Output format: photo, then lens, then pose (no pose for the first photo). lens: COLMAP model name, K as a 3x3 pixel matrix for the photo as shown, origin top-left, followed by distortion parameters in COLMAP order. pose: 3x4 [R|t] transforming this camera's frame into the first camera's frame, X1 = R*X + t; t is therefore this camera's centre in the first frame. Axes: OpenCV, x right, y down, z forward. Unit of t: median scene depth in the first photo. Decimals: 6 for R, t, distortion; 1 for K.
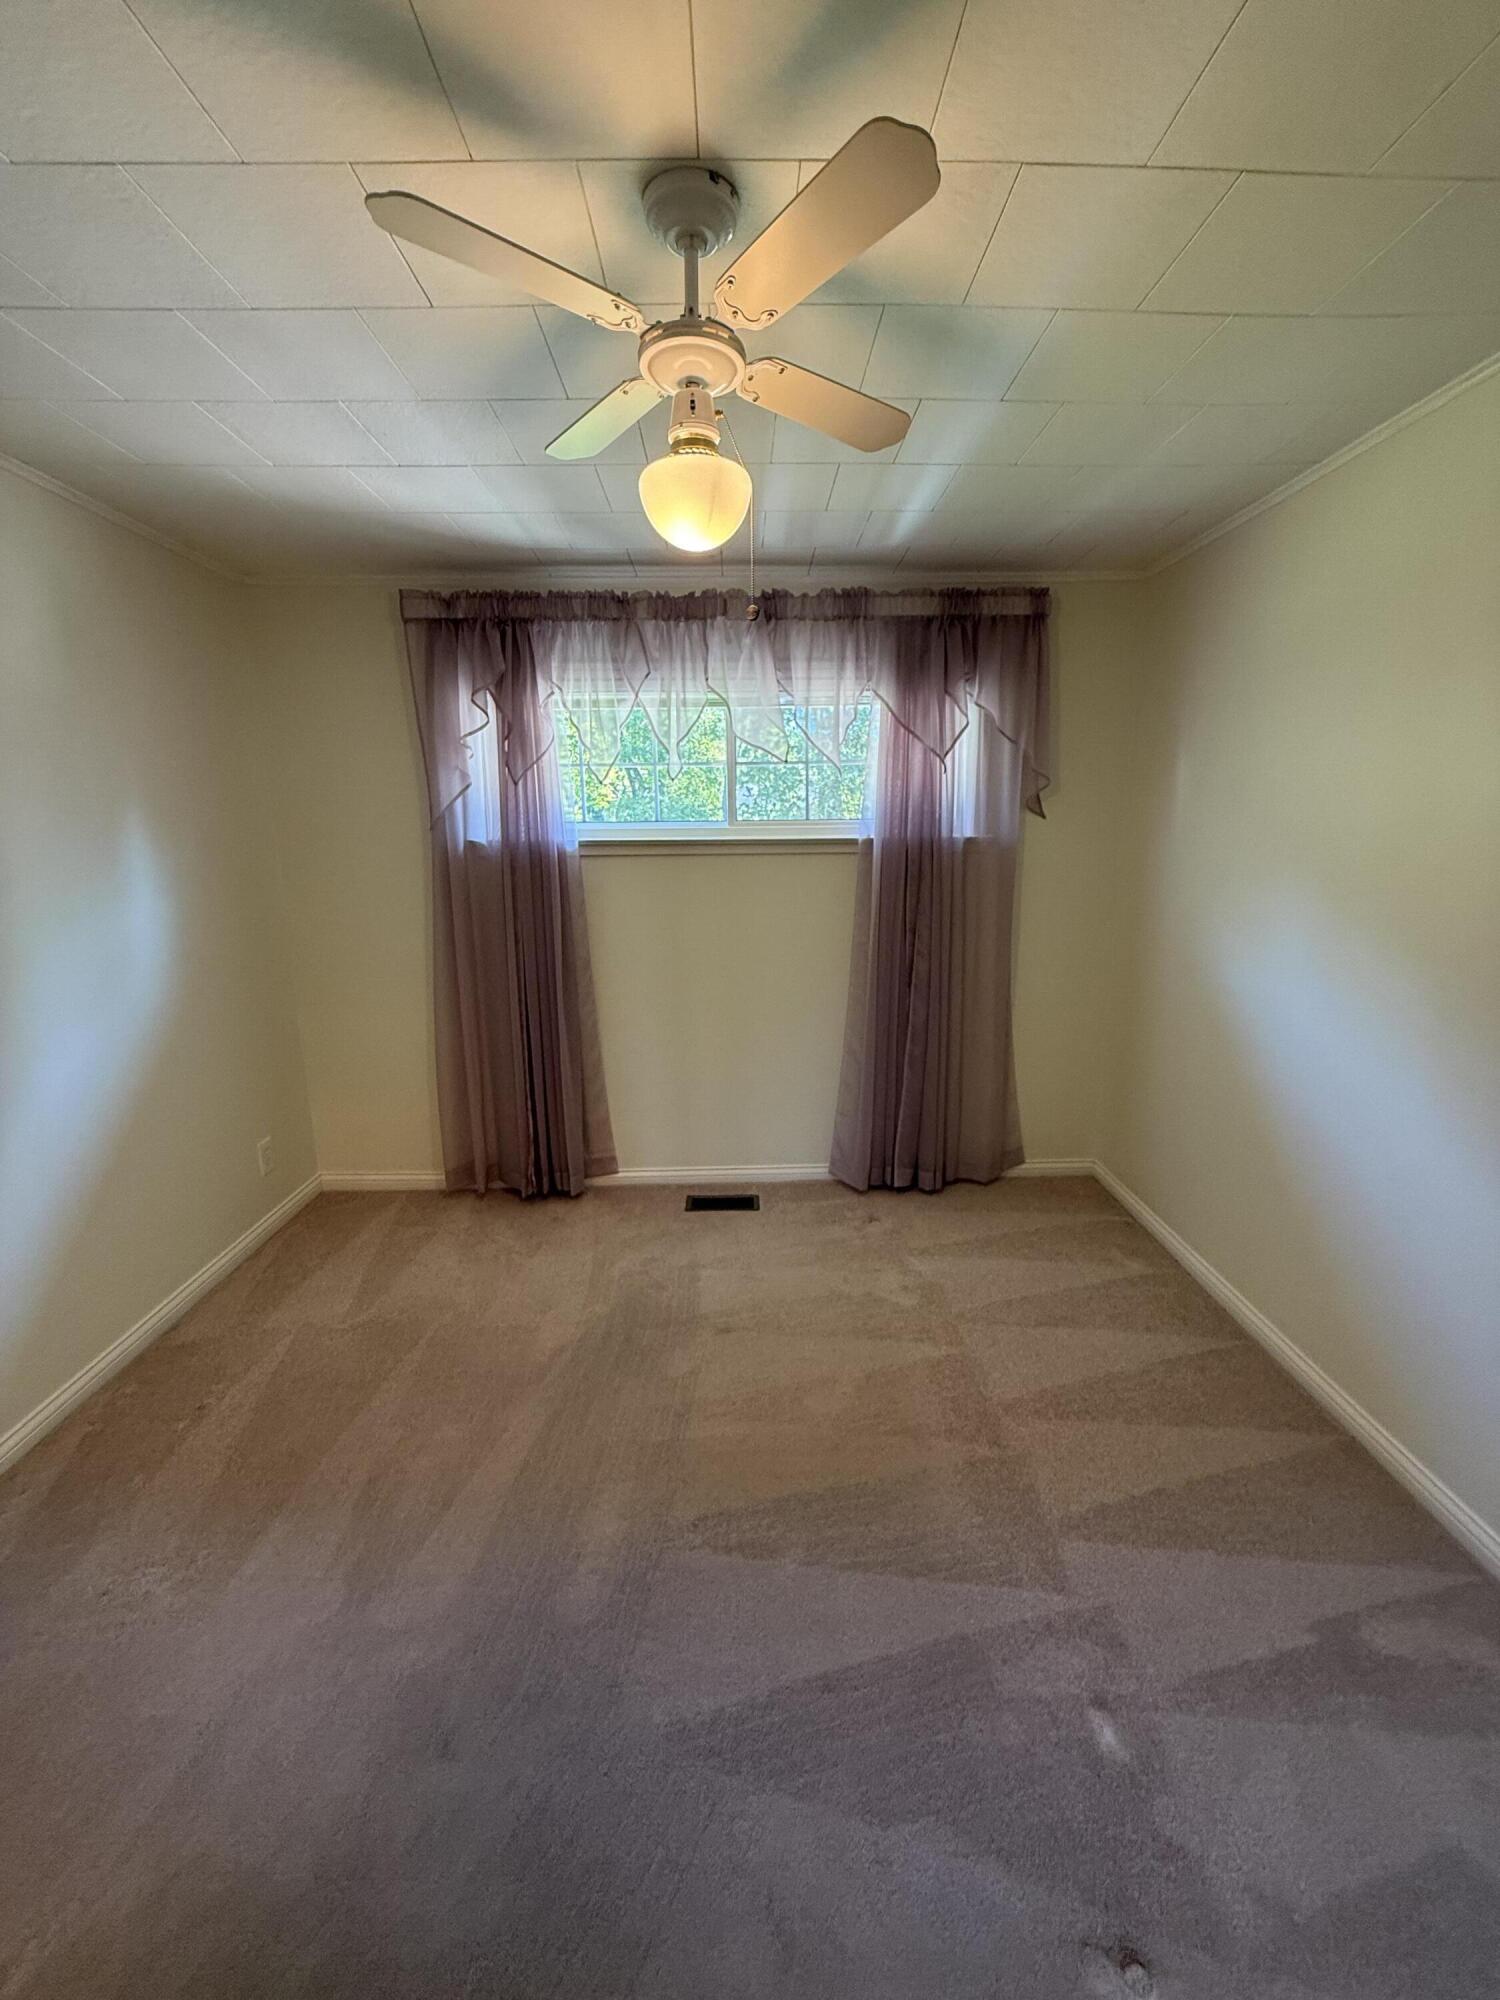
lens RADIAL K [[796.1, 0, 751.5], [0, 796.1, 997.0], [0, 0, 1]] dist [-0.001330, 0.000106]
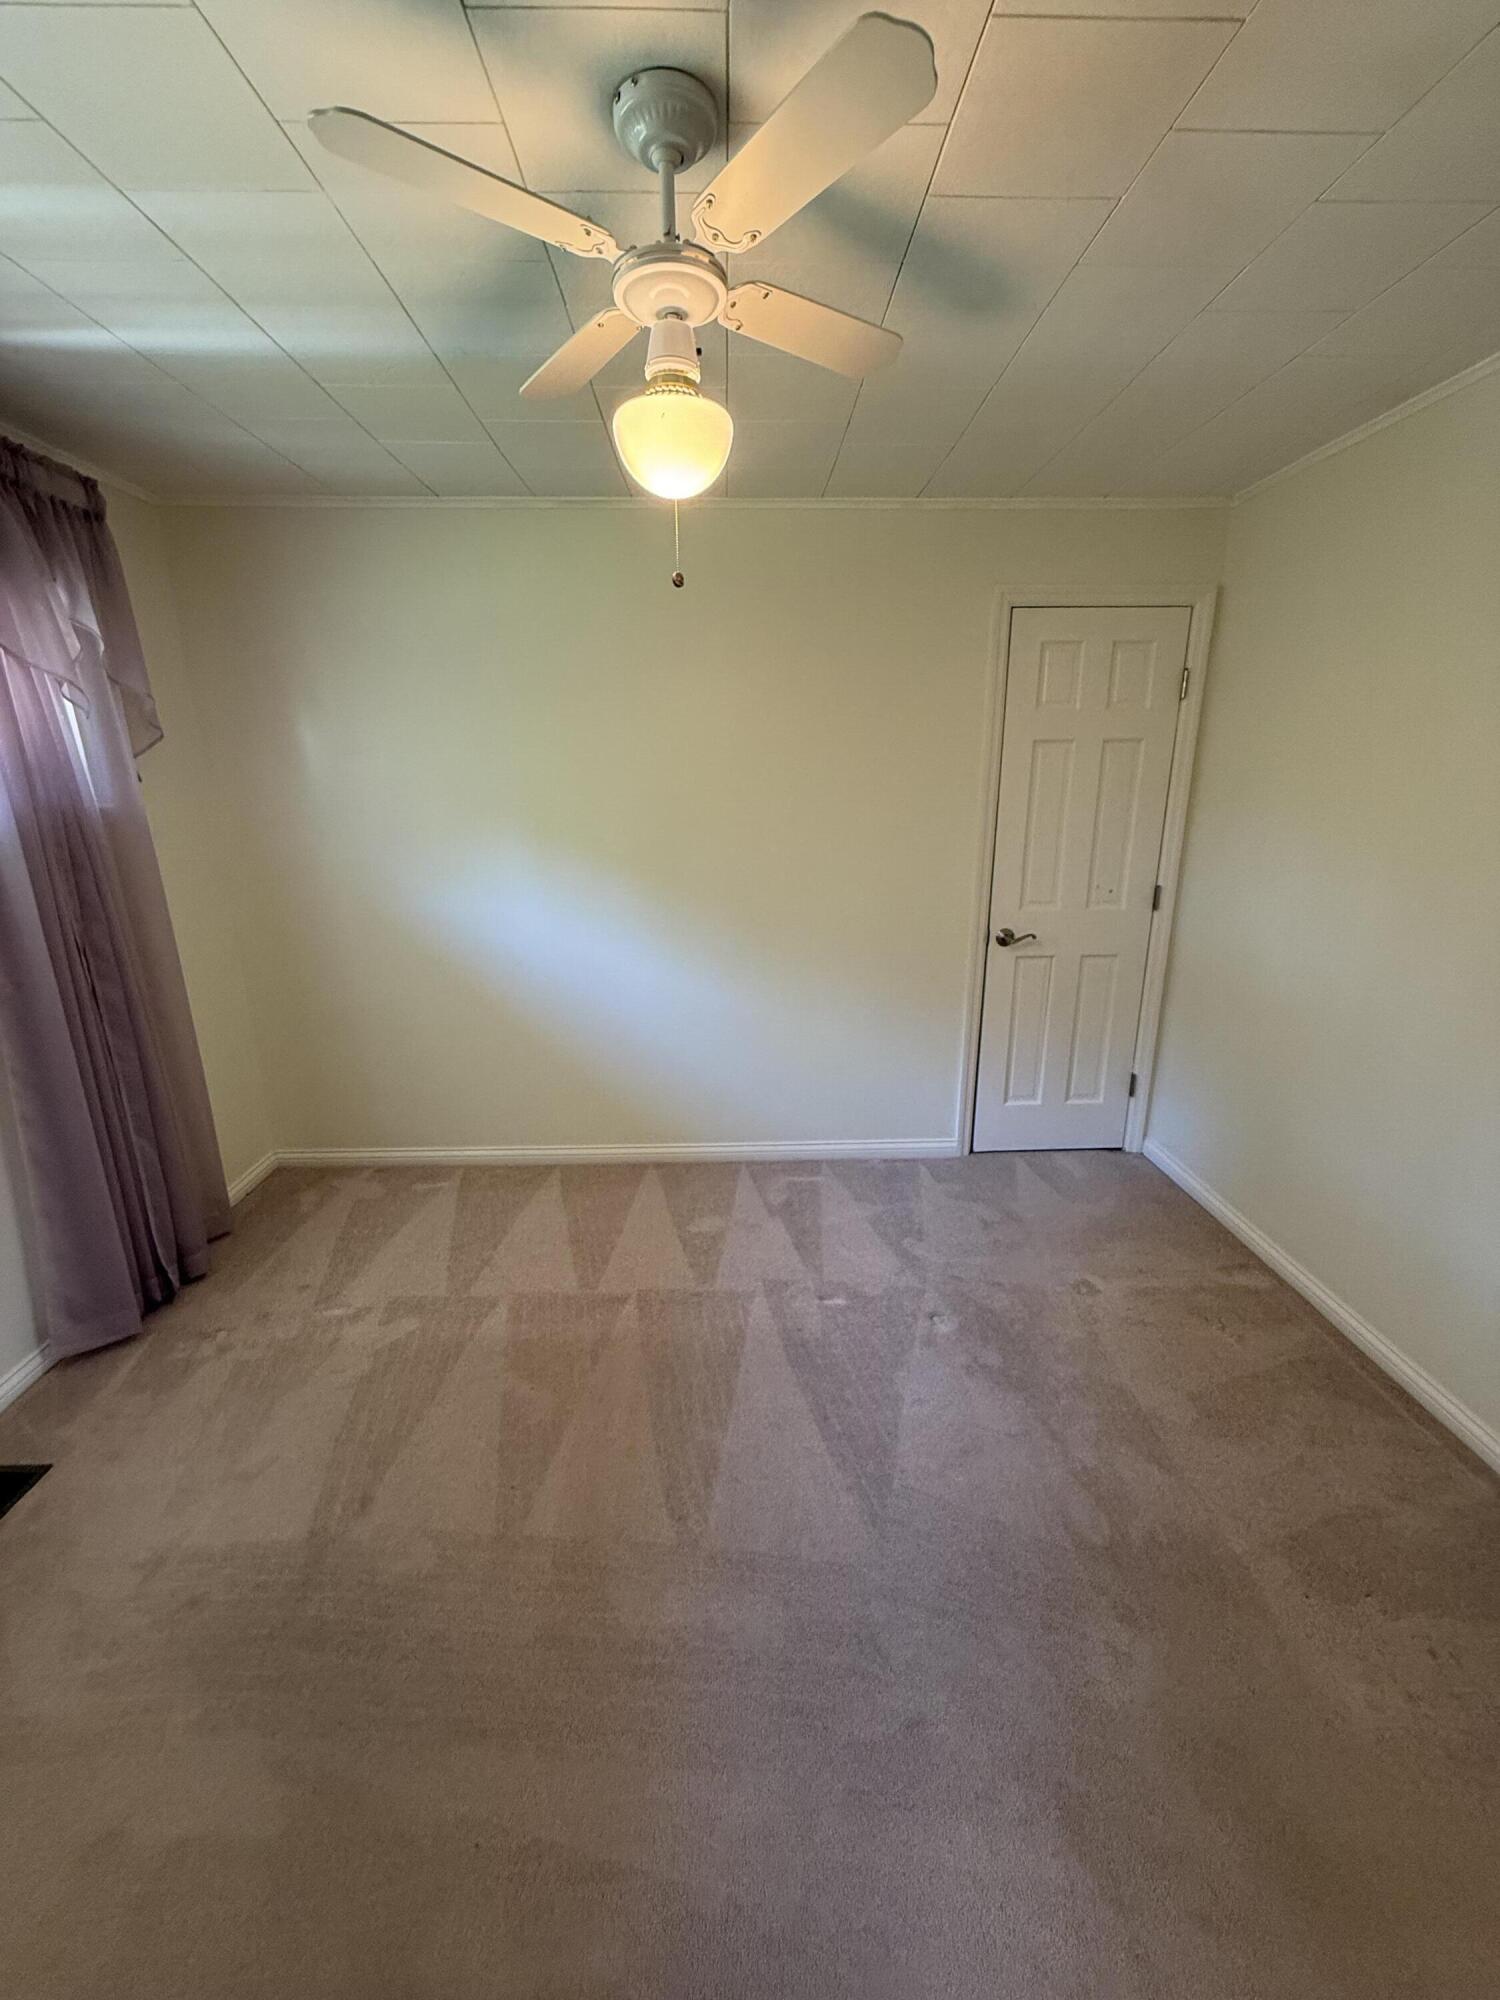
lens RADIAL K [[796.1, 0, 751.5], [0, 796.1, 997.0], [0, 0, 1]] dist [-0.001330, 0.000106]
pose [[-0.014523, -0.259025, 0.965761, -0.658997], [0.216271, 0.942186, 0.255954, -0.128317], [-0.976225, 0.212583, 0.042336, 0.573748]]
